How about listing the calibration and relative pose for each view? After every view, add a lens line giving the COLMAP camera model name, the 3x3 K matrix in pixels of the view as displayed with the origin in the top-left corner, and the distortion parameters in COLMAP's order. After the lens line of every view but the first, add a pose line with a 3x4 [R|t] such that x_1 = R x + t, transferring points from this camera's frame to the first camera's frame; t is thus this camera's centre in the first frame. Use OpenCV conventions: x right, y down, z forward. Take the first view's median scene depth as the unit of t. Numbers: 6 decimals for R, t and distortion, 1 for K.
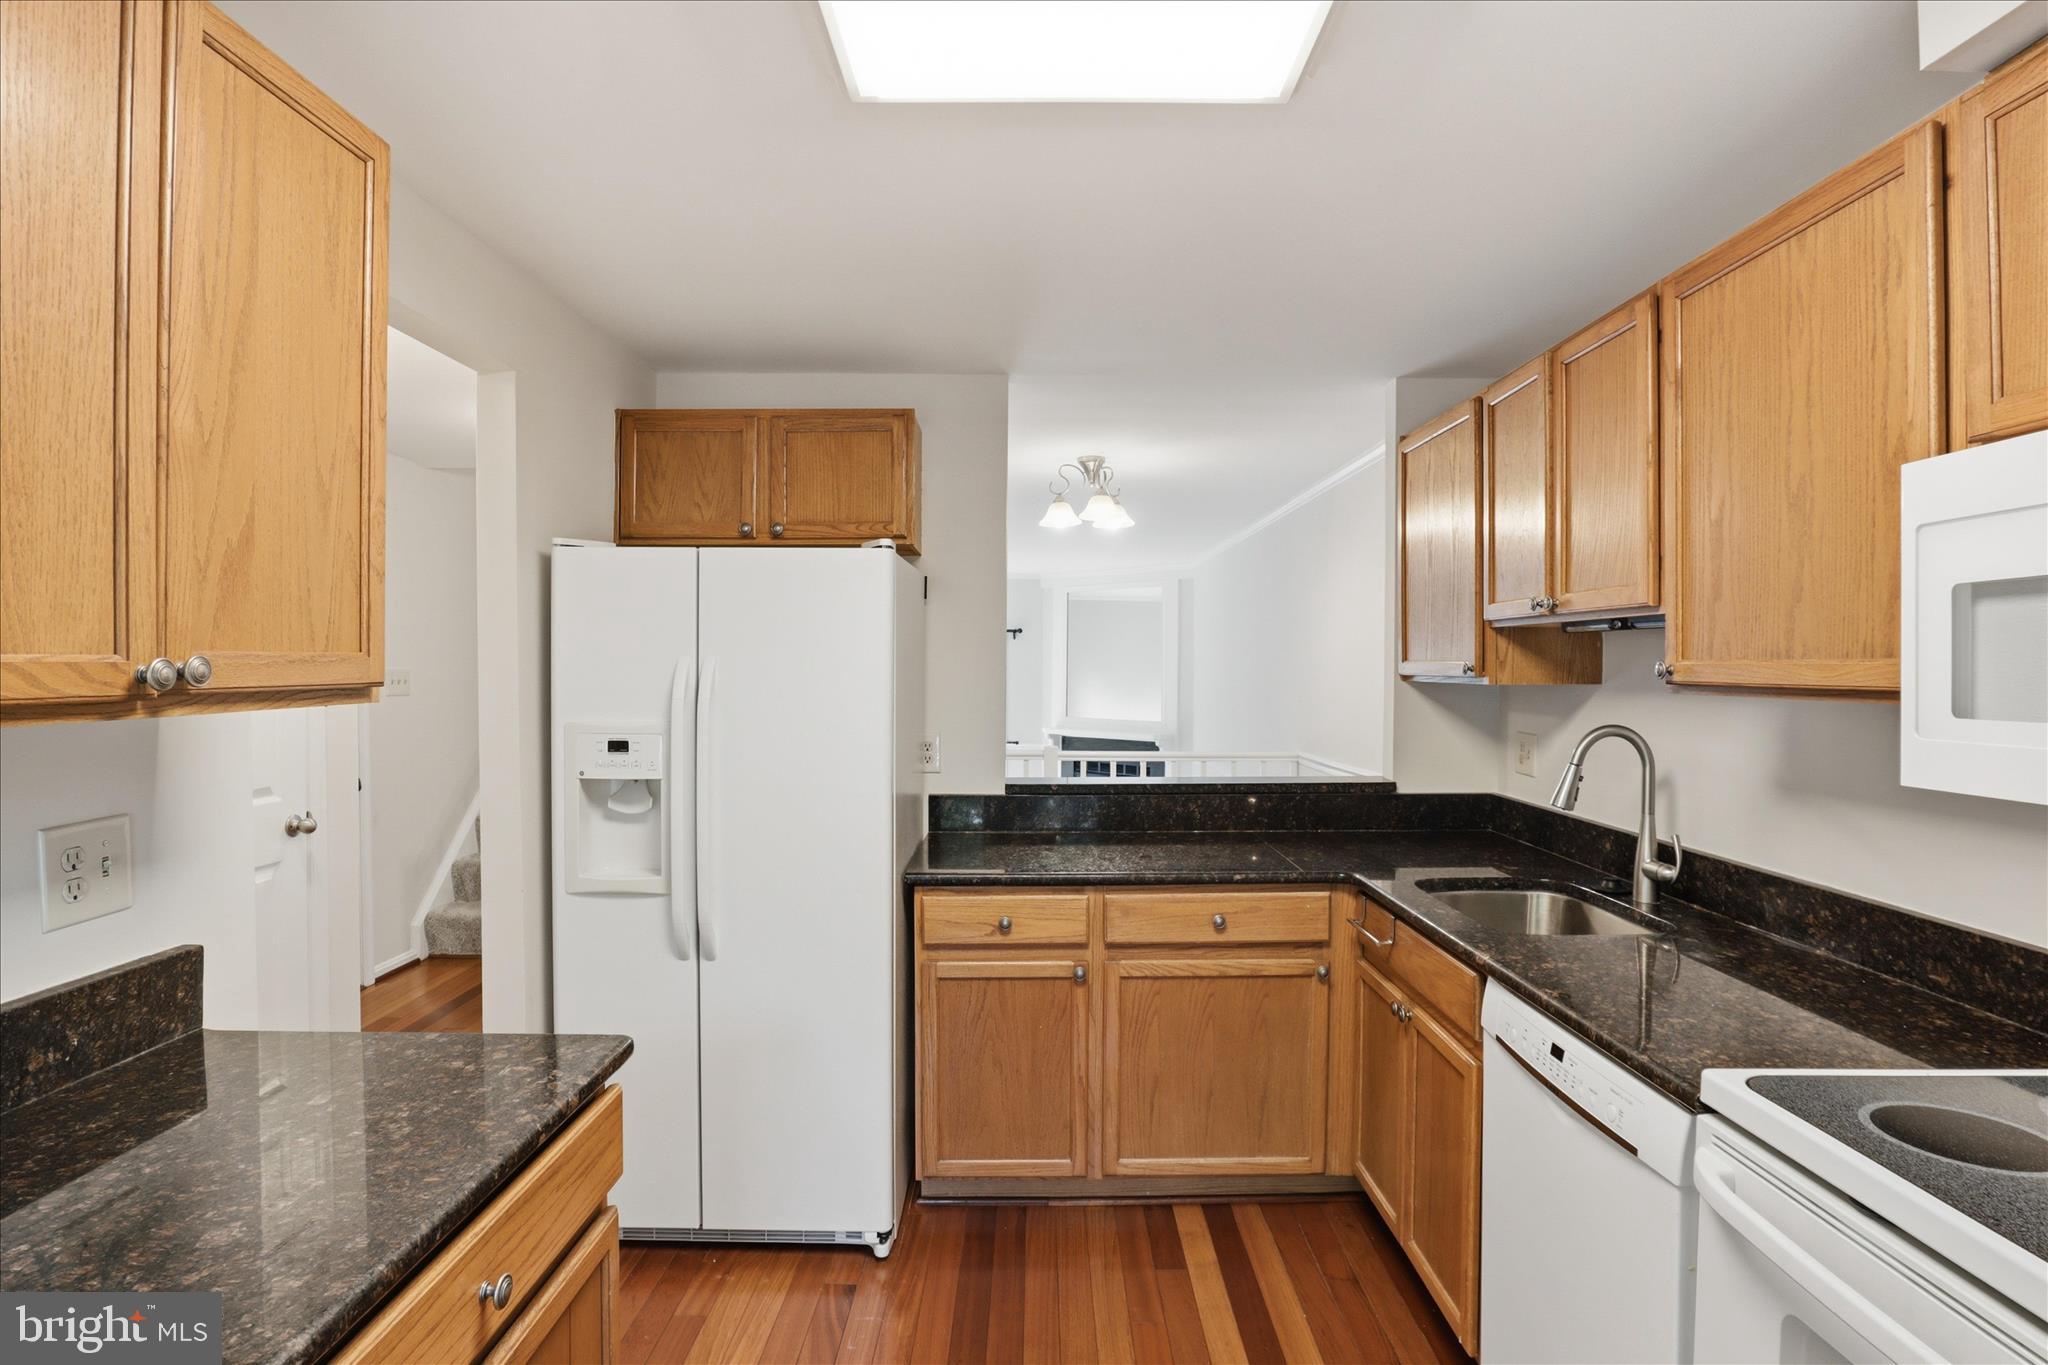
lens RADIAL K [[1032.7, 0, 1025.4], [0, 1032.7, 667.4], [0, 0, 1]] dist [-0.056359, 0.018724]
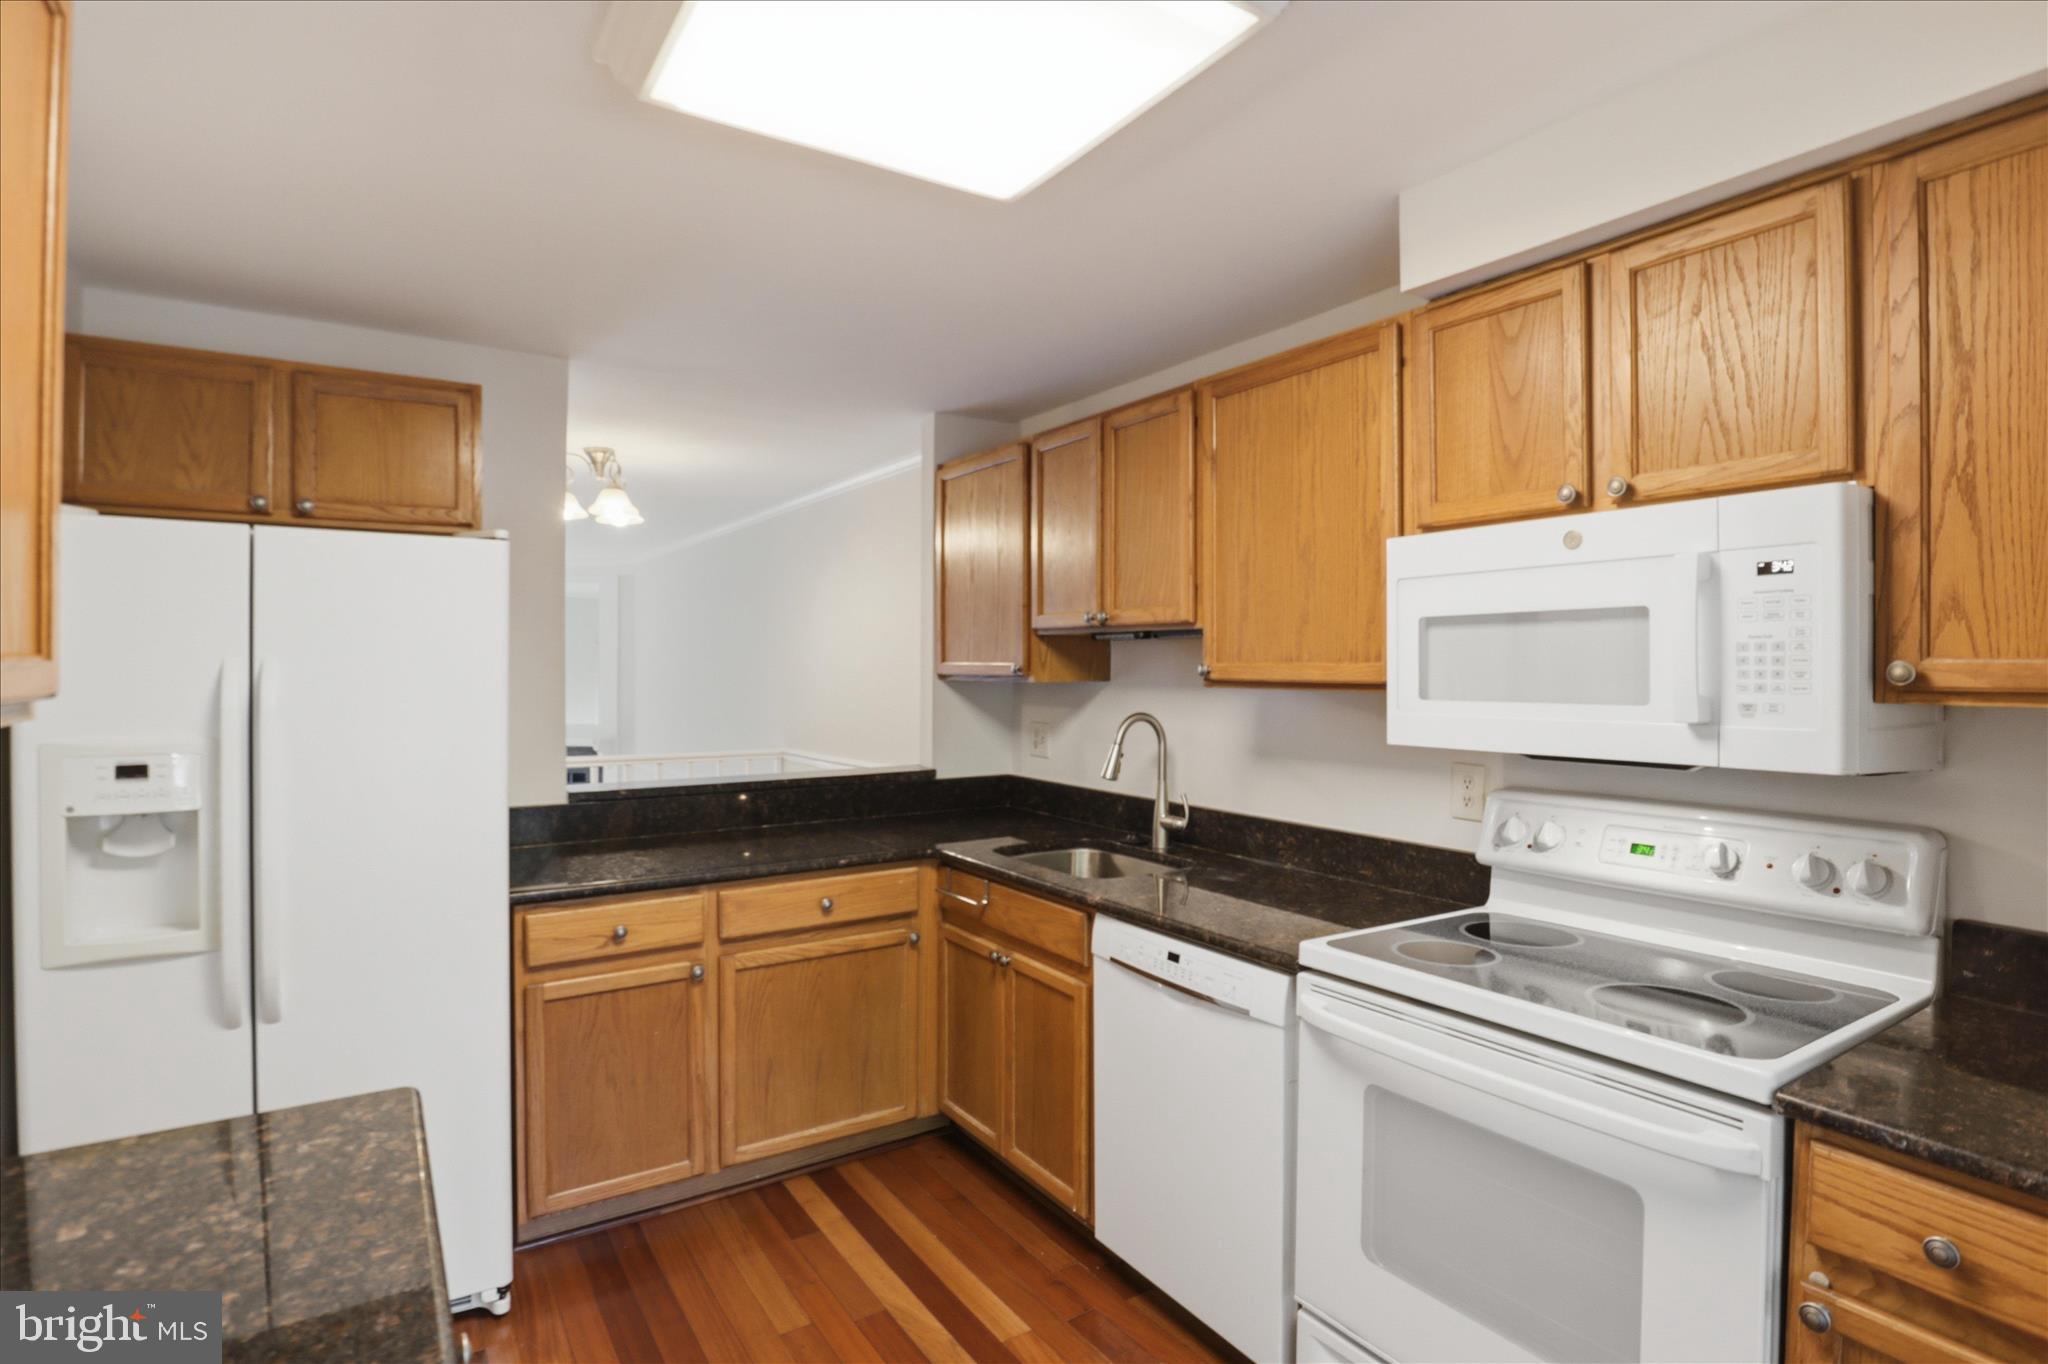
lens RADIAL K [[1032.7, 0, 1025.4], [0, 1032.7, 666.9], [0, 0, 1]] dist [-0.056359, 0.018724]
pose [[0.836151, -0.002082, 0.548496, -0.240526], [0.002066, 0.999998, 0.000645, -0.002205], [-0.548496, 0.000594, 0.836153, -0.016208]]
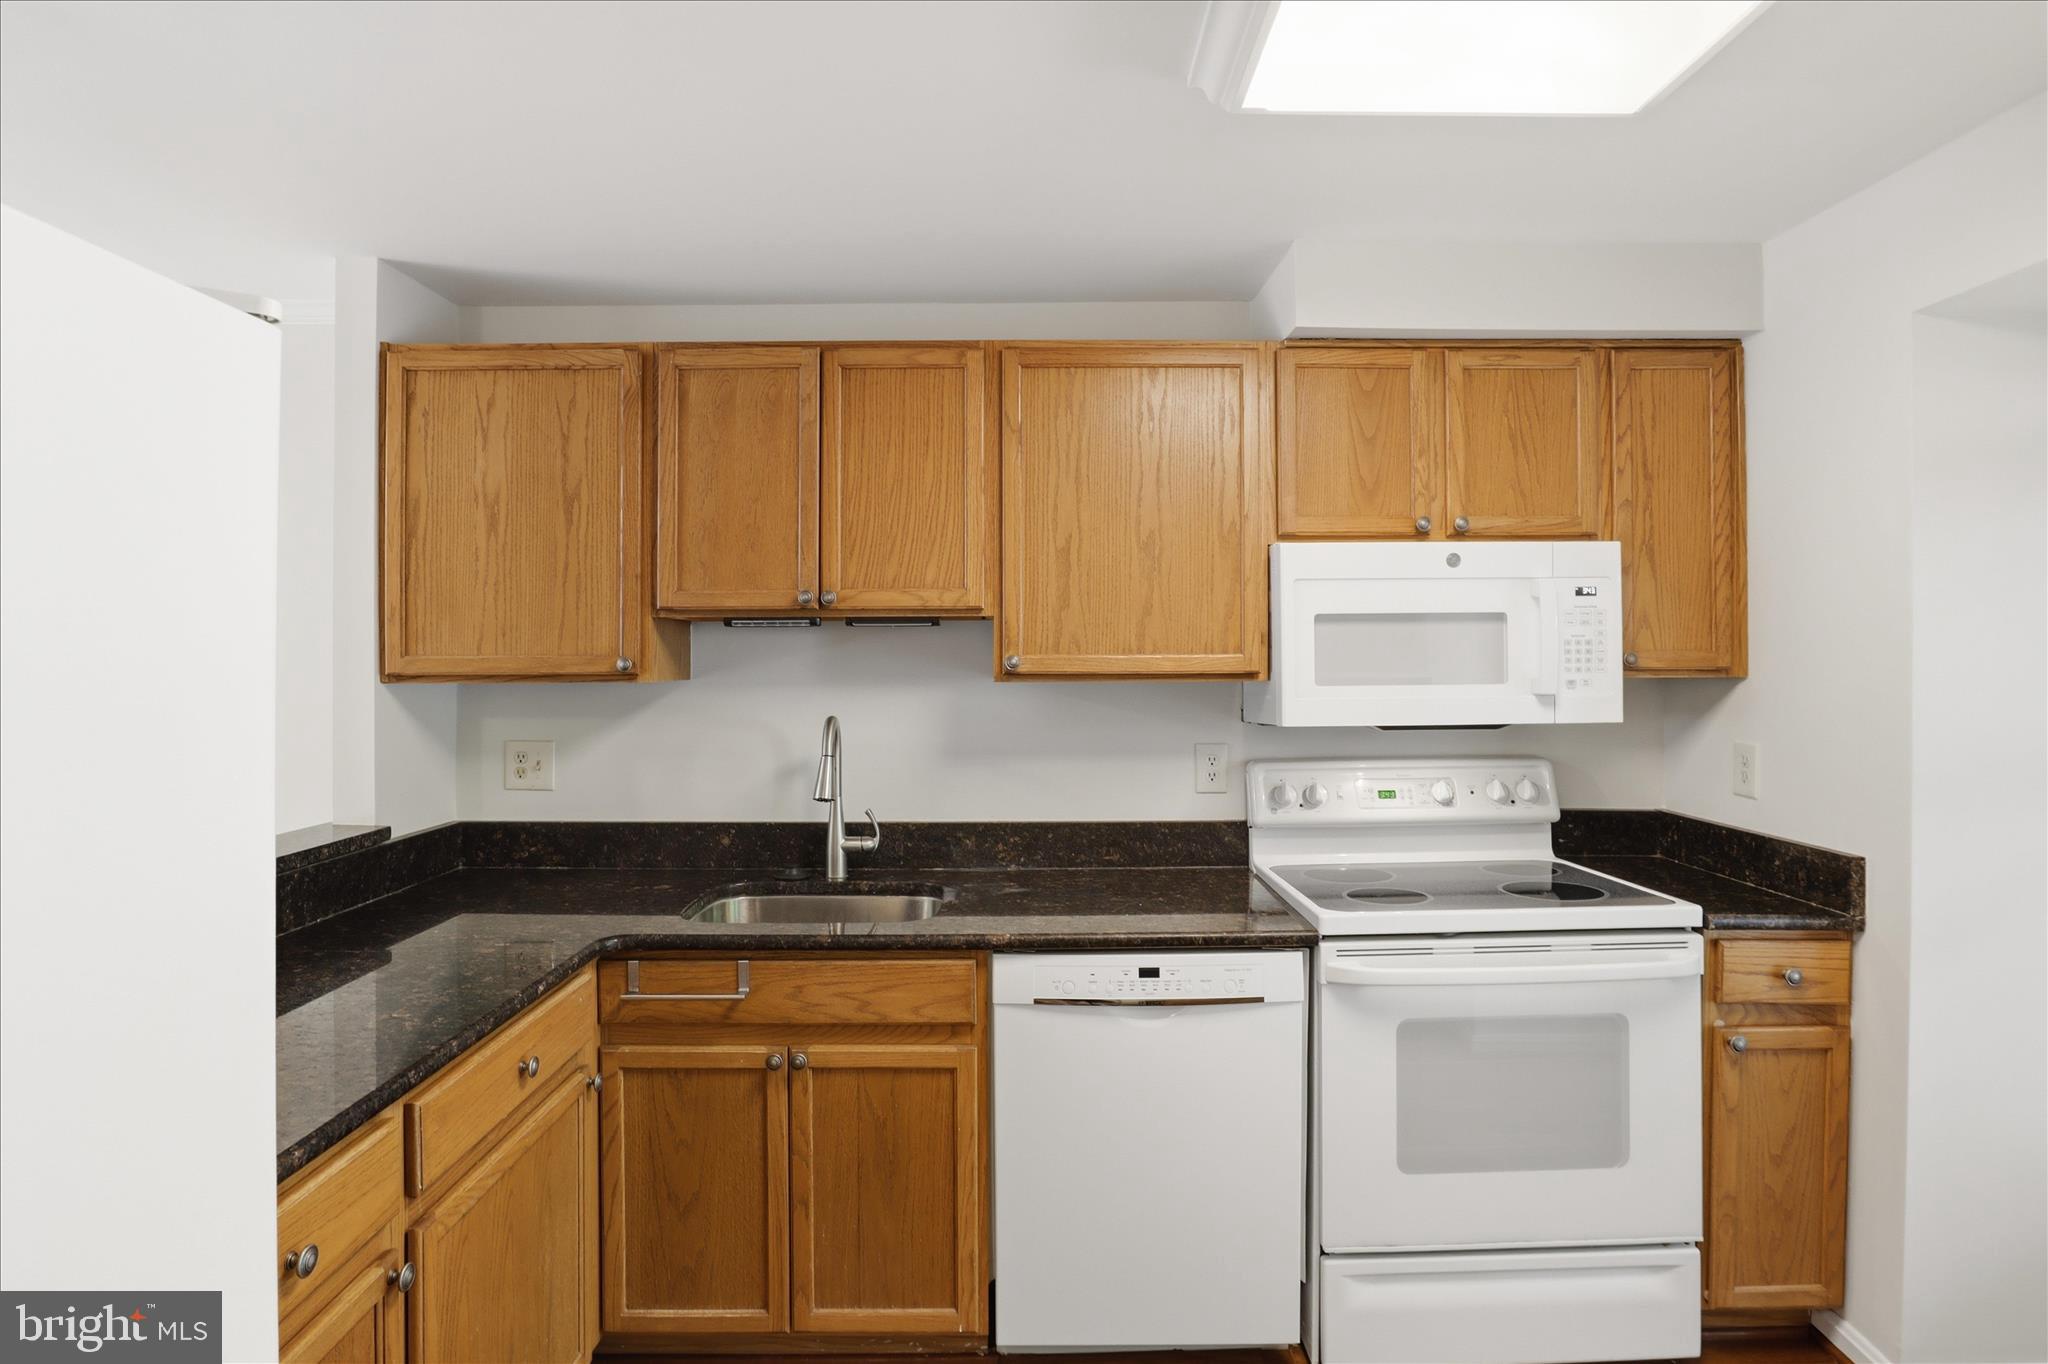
lens RADIAL K [[1043.1, 0, 1032.7], [0, 1043.1, 650.7], [0, 0, 1]] dist [-0.057269, 0.019285]
pose [[-0.015275, 0.009932, 0.999834, -0.466469], [0.006313, 0.999932, -0.009837, 0.000572], [-0.999863, 0.006161, -0.015336, 0.734056]]
